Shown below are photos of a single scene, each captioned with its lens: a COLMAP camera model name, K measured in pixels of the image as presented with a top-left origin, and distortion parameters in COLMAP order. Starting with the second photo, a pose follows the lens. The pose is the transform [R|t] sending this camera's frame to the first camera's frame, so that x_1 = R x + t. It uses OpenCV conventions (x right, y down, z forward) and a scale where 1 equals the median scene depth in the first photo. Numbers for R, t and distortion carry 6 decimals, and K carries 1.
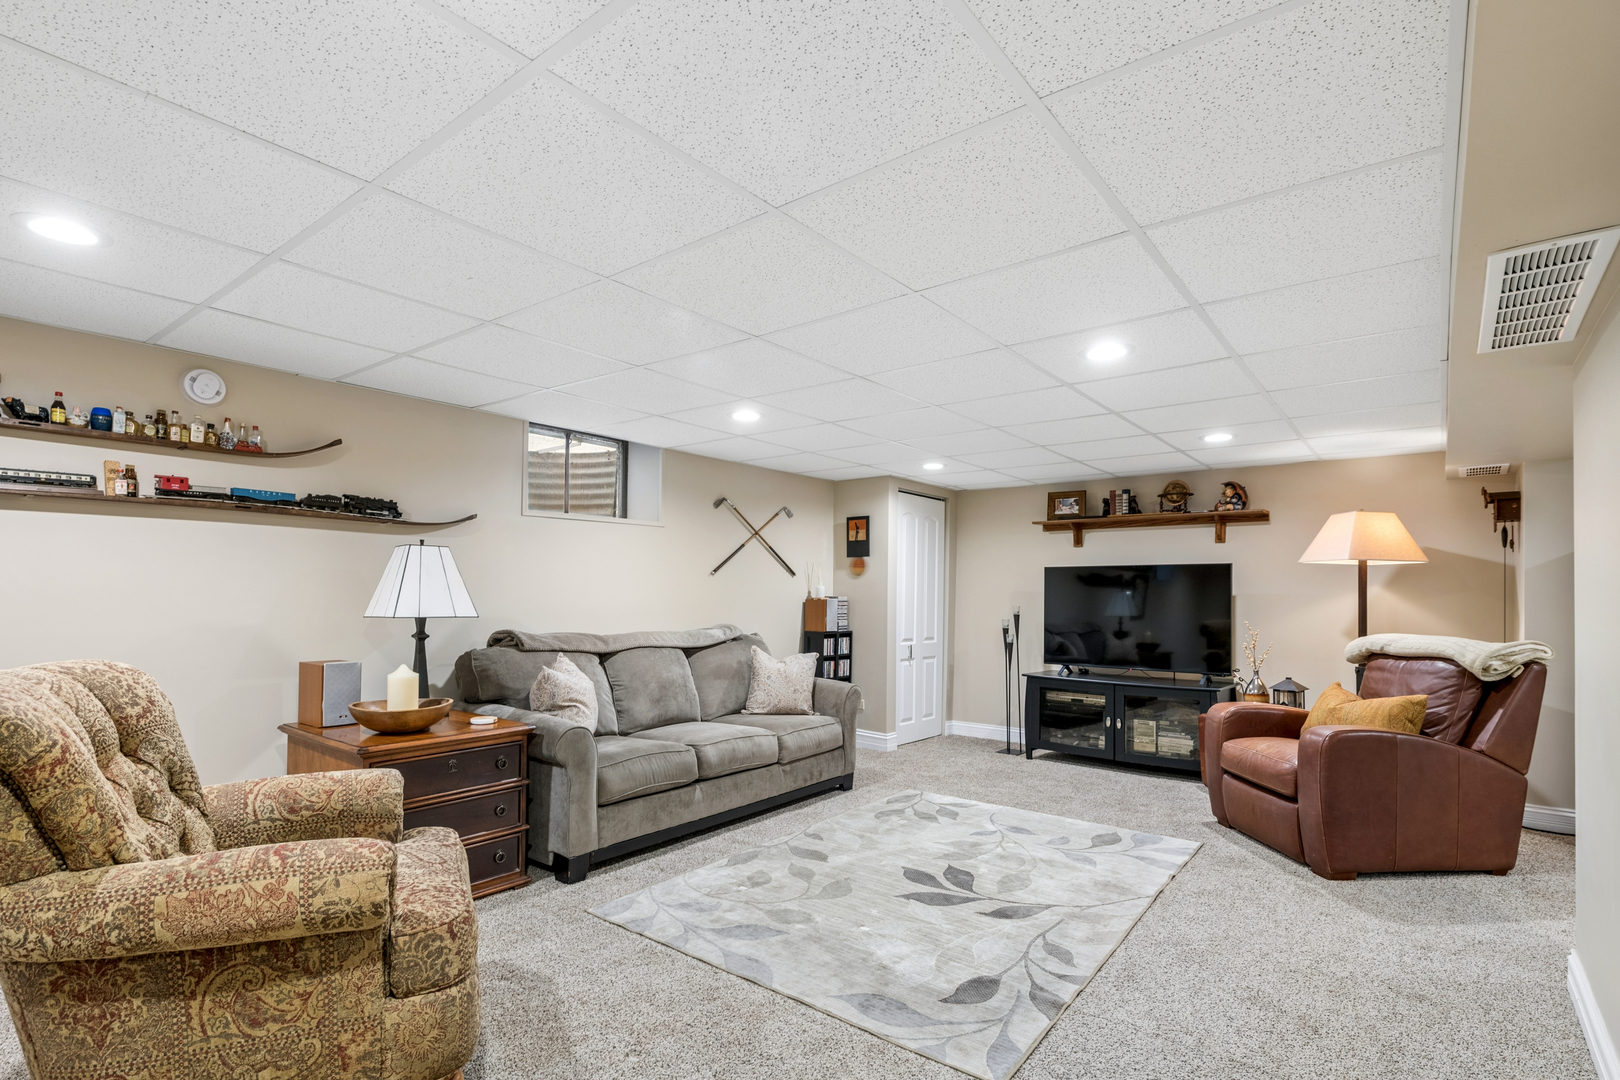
lens RADIAL K [[785.4, 0, 811.0], [0, 785.4, 593.9], [0, 0, 1]] dist [0.000562, 0.000261]
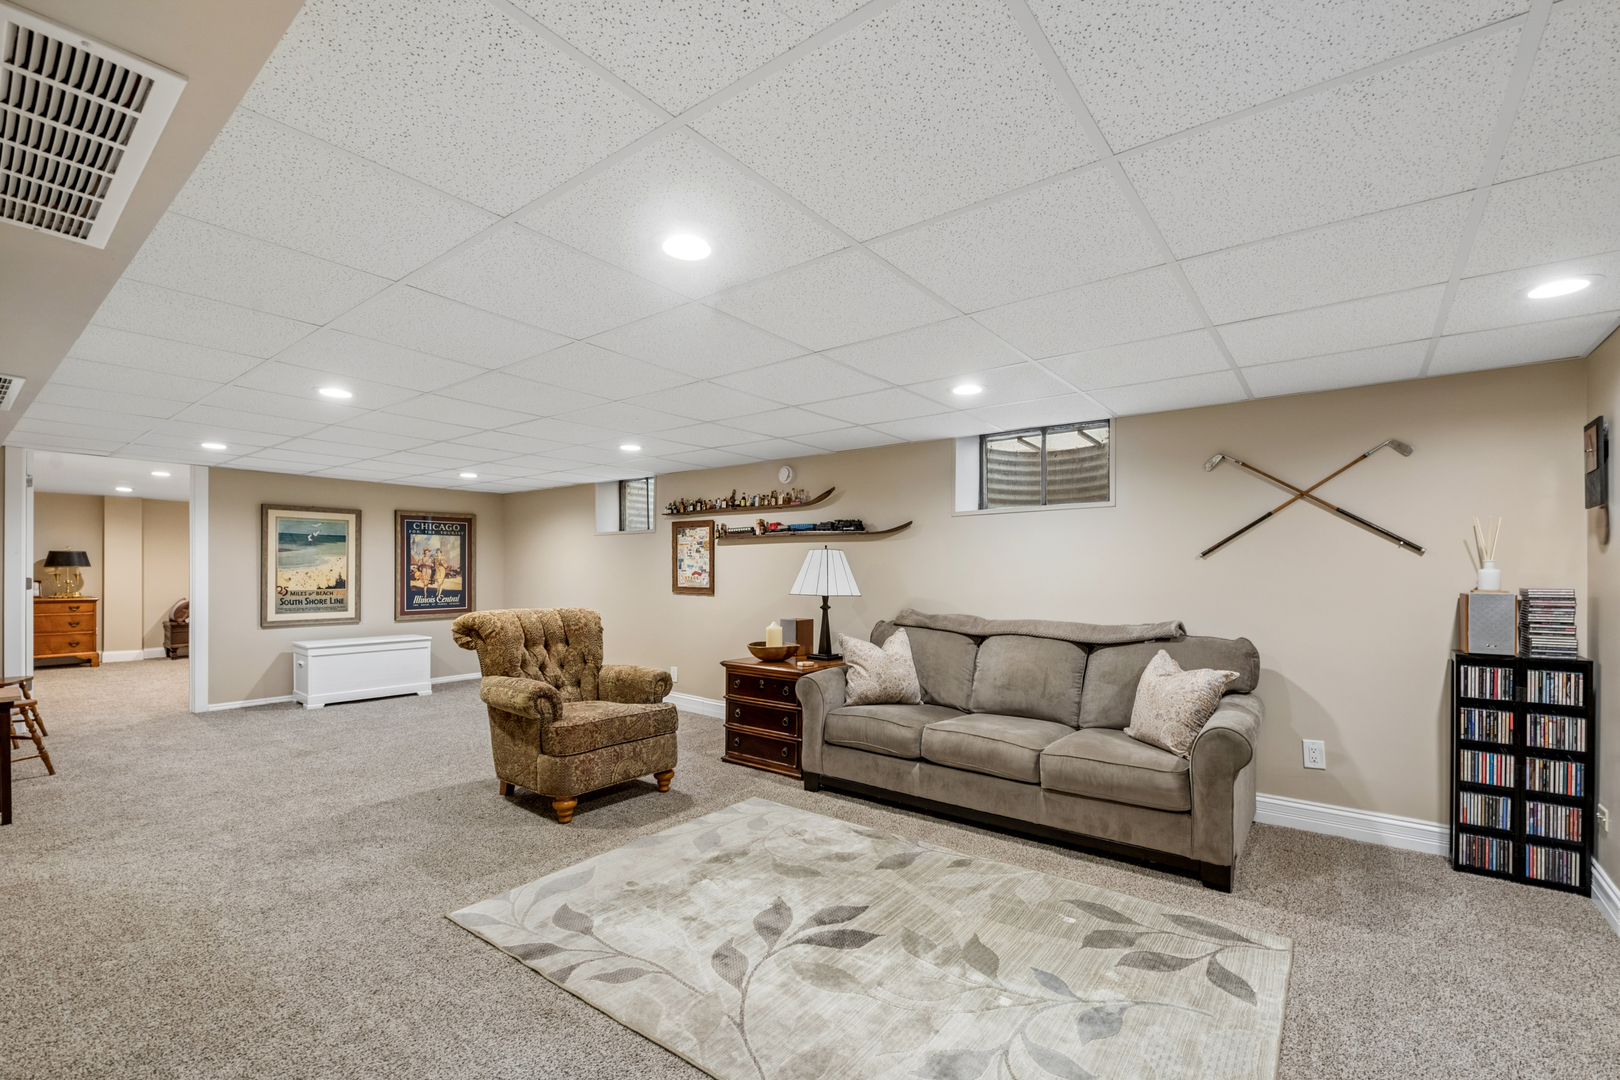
lens RADIAL K [[701.8, 0, 809.7], [0, 701.8, 578.8], [0, 0, 1]] dist [-0.000609, -0.000363]
pose [[0.002794, -0.005394, -0.999982, 0.769009], [-0.006294, 0.999966, -0.005412, 0.003798], [0.999976, 0.006309, 0.002760, 0.831479]]
